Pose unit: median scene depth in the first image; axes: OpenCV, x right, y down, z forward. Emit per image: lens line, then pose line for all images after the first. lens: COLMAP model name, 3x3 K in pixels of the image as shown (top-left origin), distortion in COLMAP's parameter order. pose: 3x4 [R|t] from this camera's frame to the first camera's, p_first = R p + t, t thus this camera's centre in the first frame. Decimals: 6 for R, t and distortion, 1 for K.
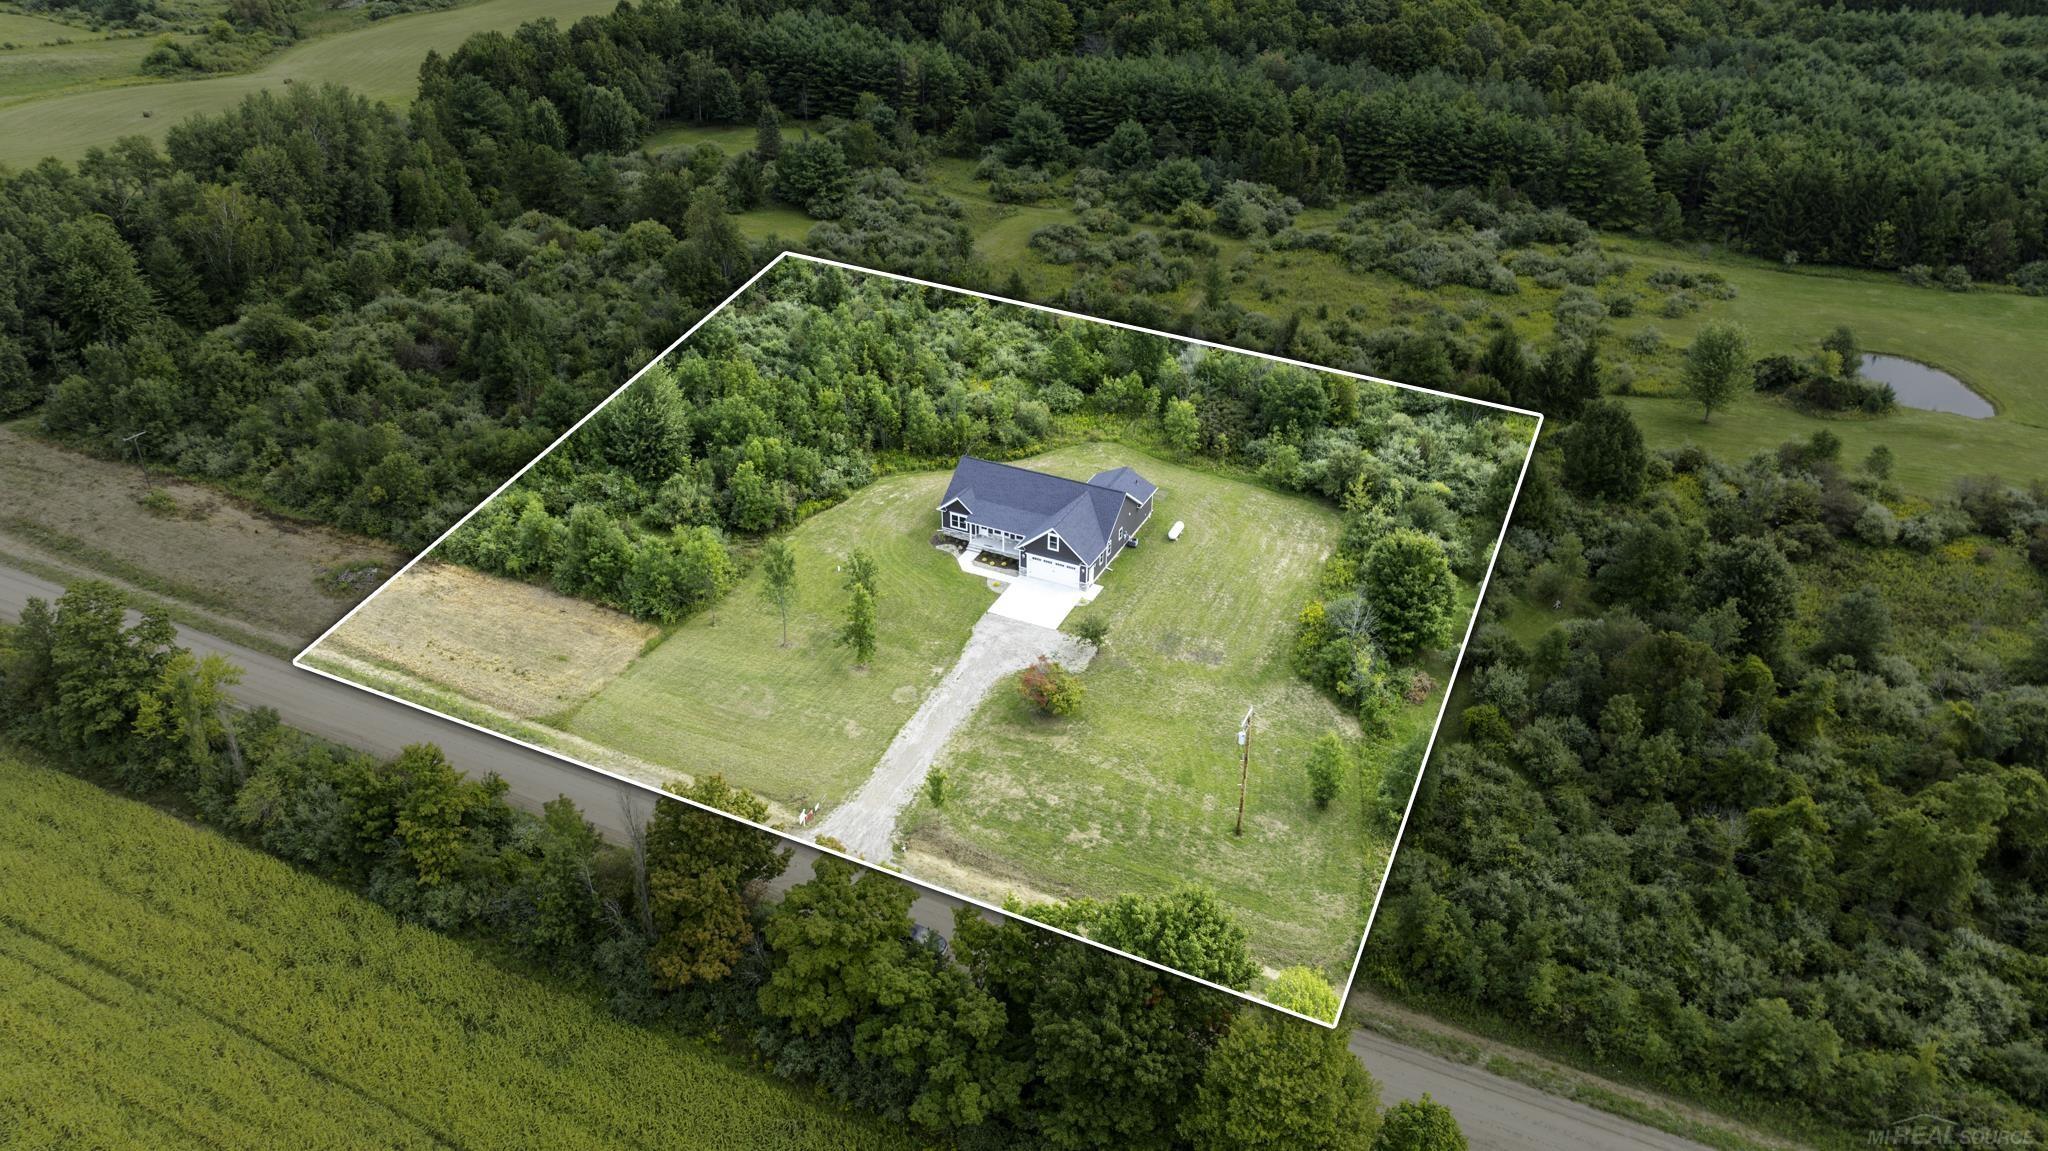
lens RADIAL K [[1474.4, 0, 1022.1], [0, 1474.4, 571.9], [0, 0, 1]] dist [-0.034978, 0.049553]
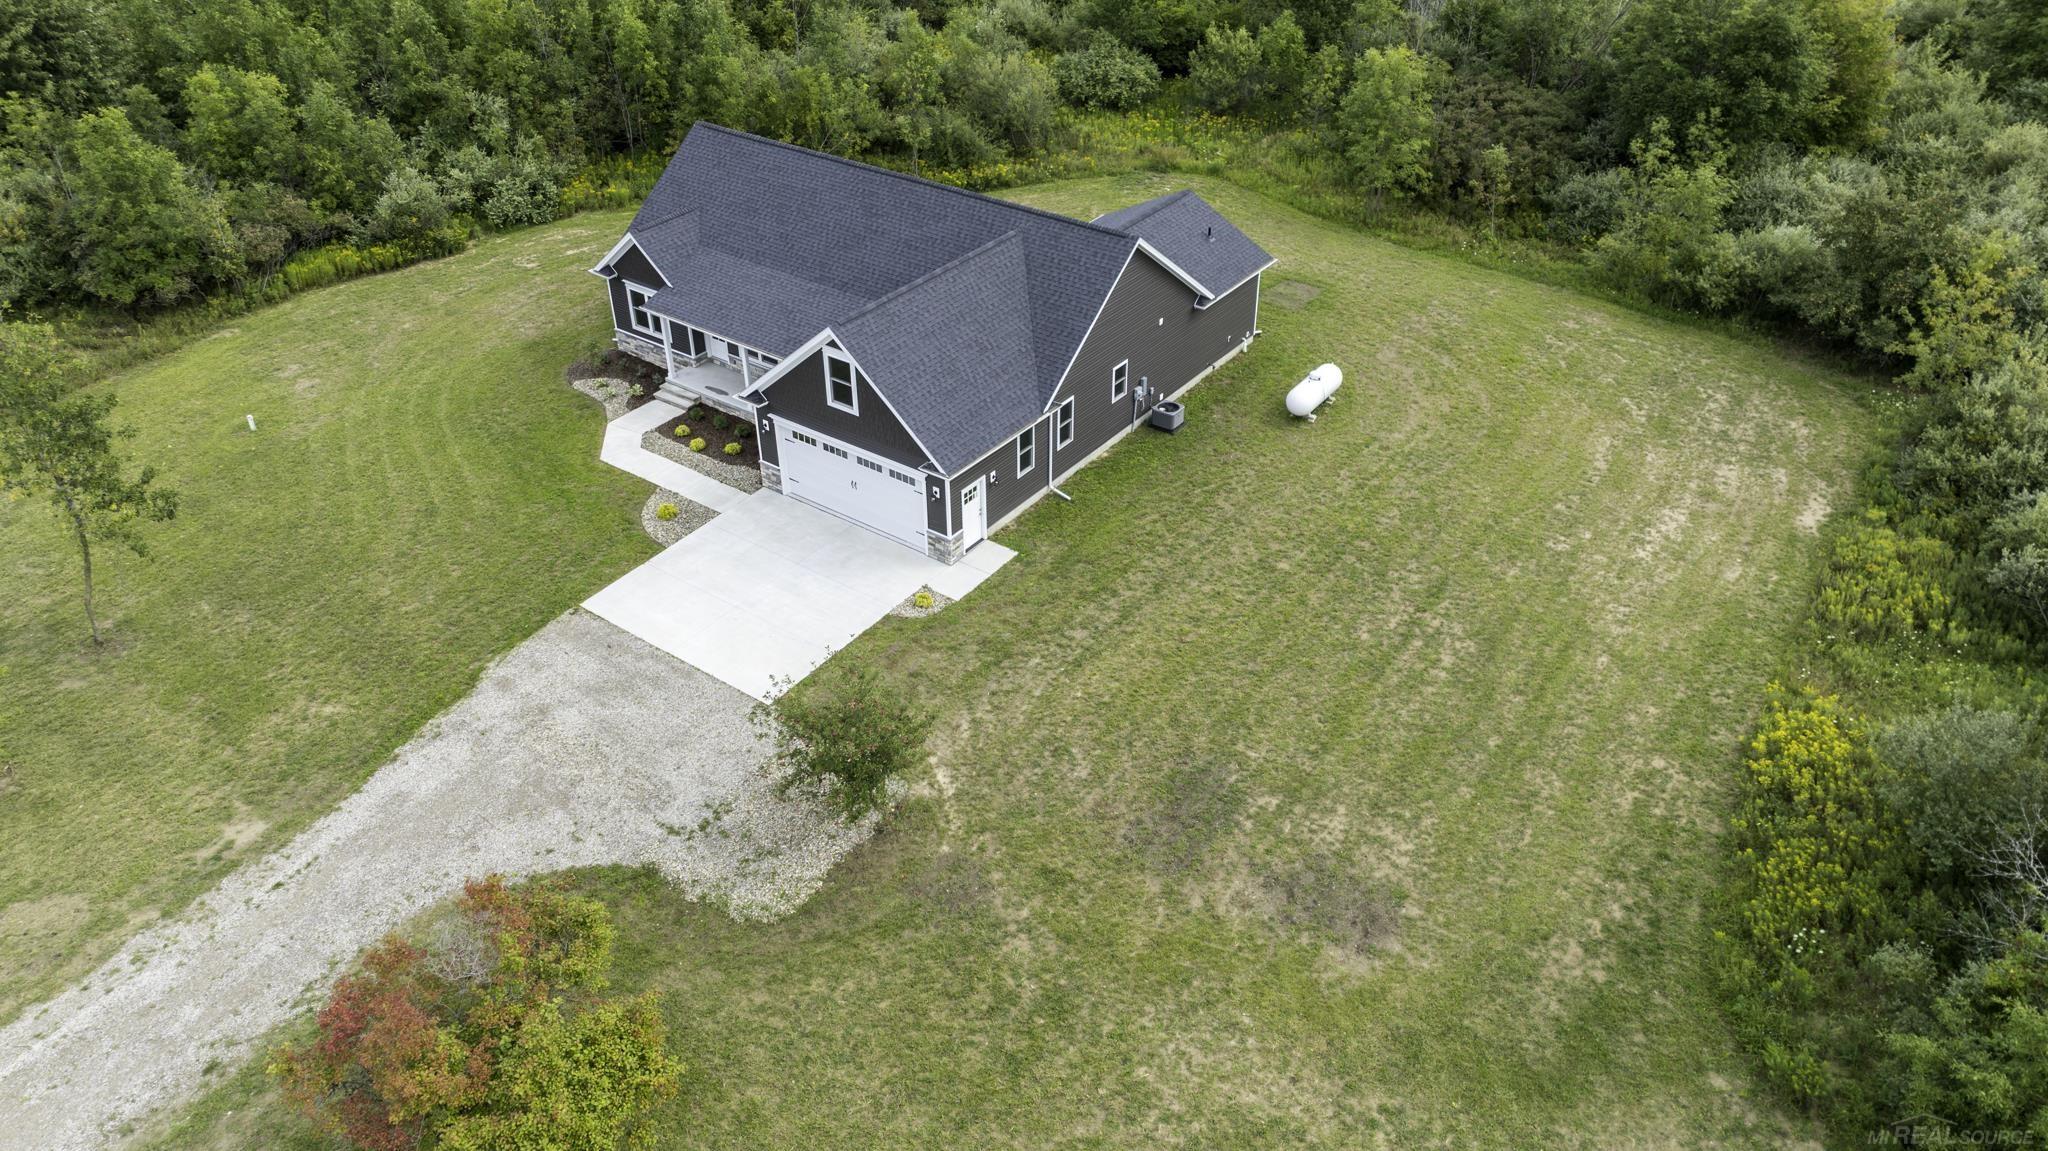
lens RADIAL K [[1474.4, 0, 1014.5], [0, 1474.4, 588.8], [0, 0, 1]] dist [-0.034978, 0.049553]
pose [[0.982598, 0.095642, -0.159229, 0.096668], [-0.083824, 0.993315, 0.079365, -0.005545], [0.165755, -0.064637, 0.984046, 0.683335]]
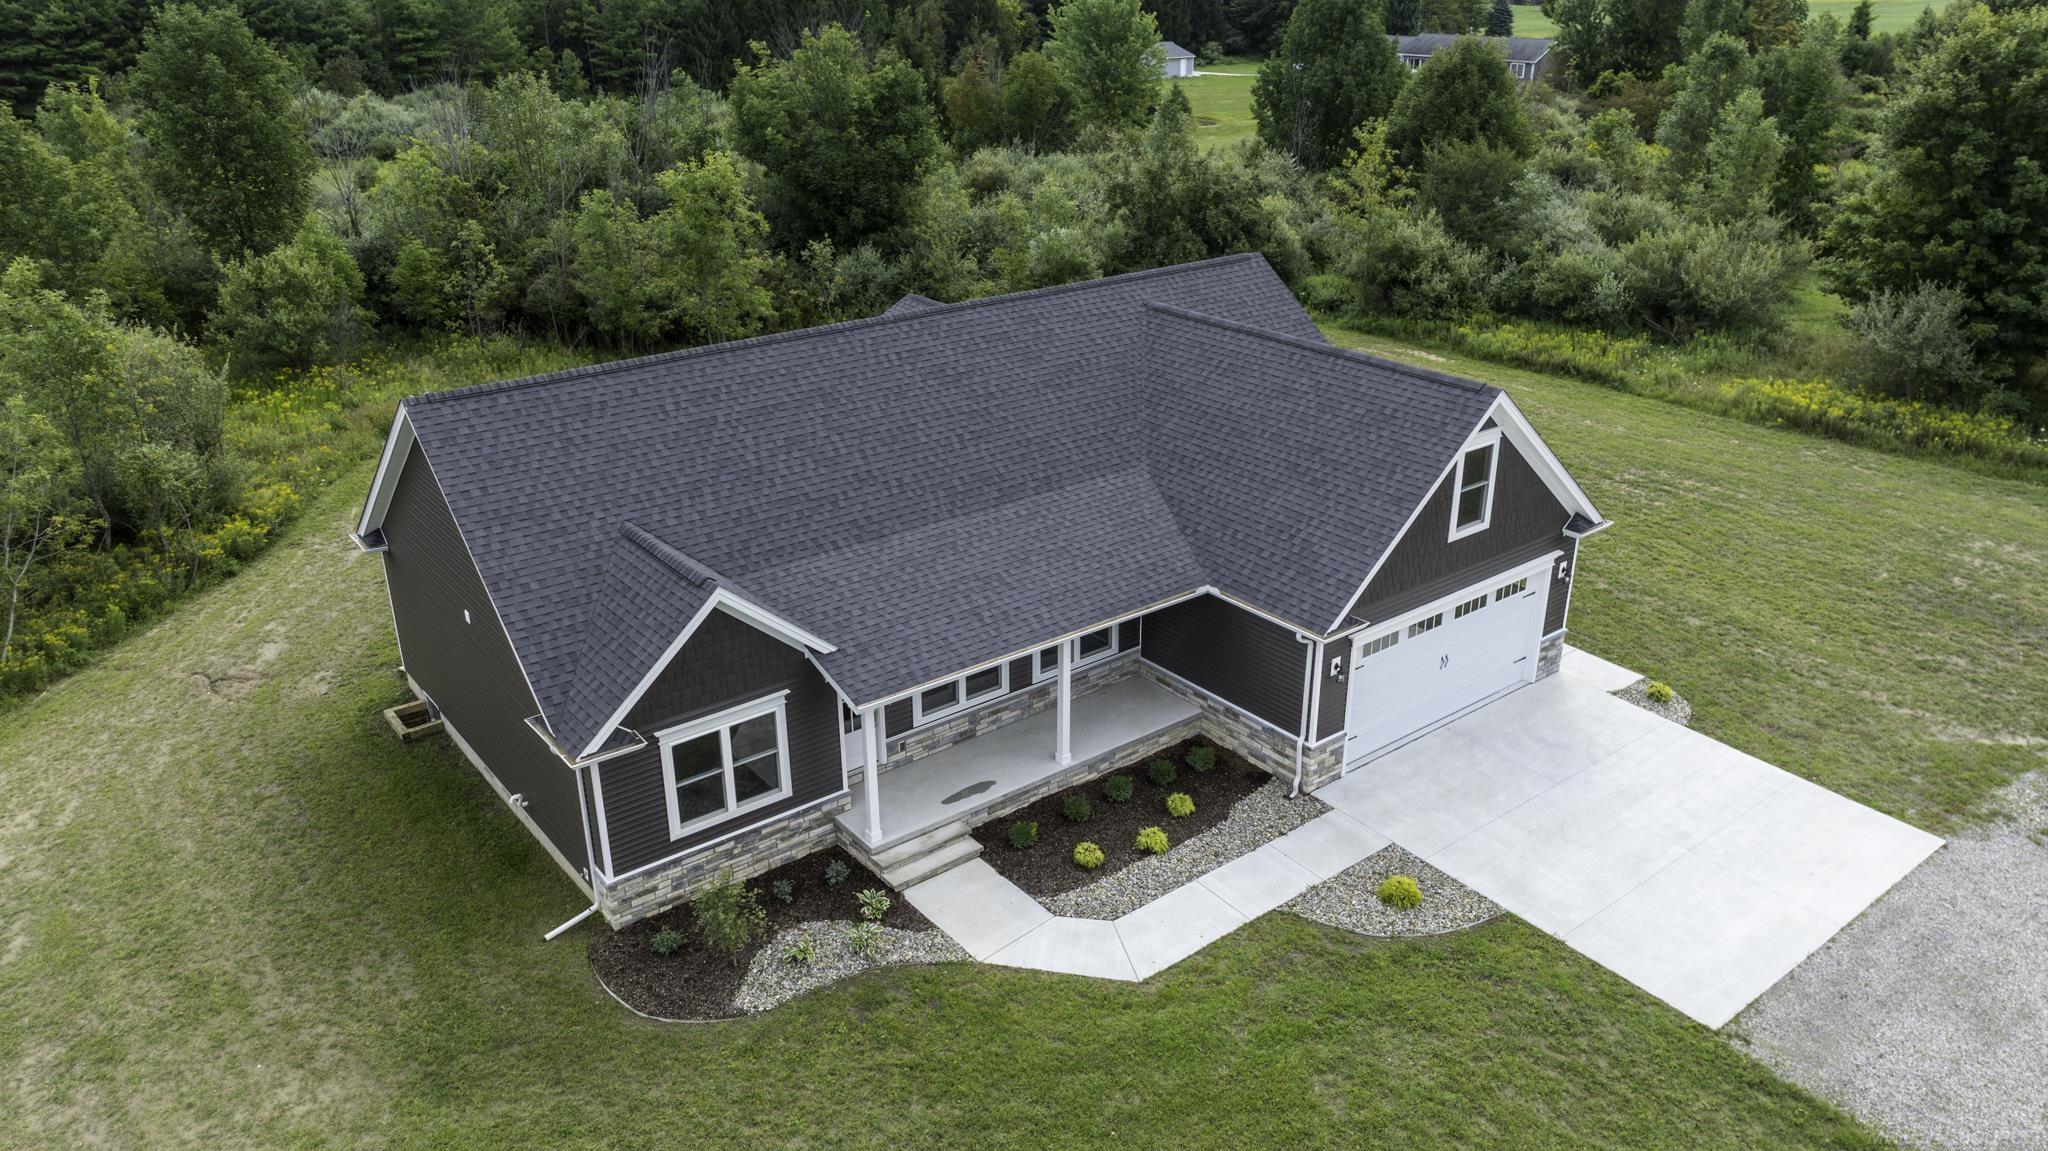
lens RADIAL K [[1474.4, 0, 1024.4], [0, 1474.4, 579.8], [0, 0, 1]] dist [-0.034978, 0.049553]
pose [[0.438495, -0.368625, 0.819657, -0.140276], [0.471316, 0.870860, 0.139511, -0.056479], [-0.765234, 0.325143, 0.555607, 0.892289]]
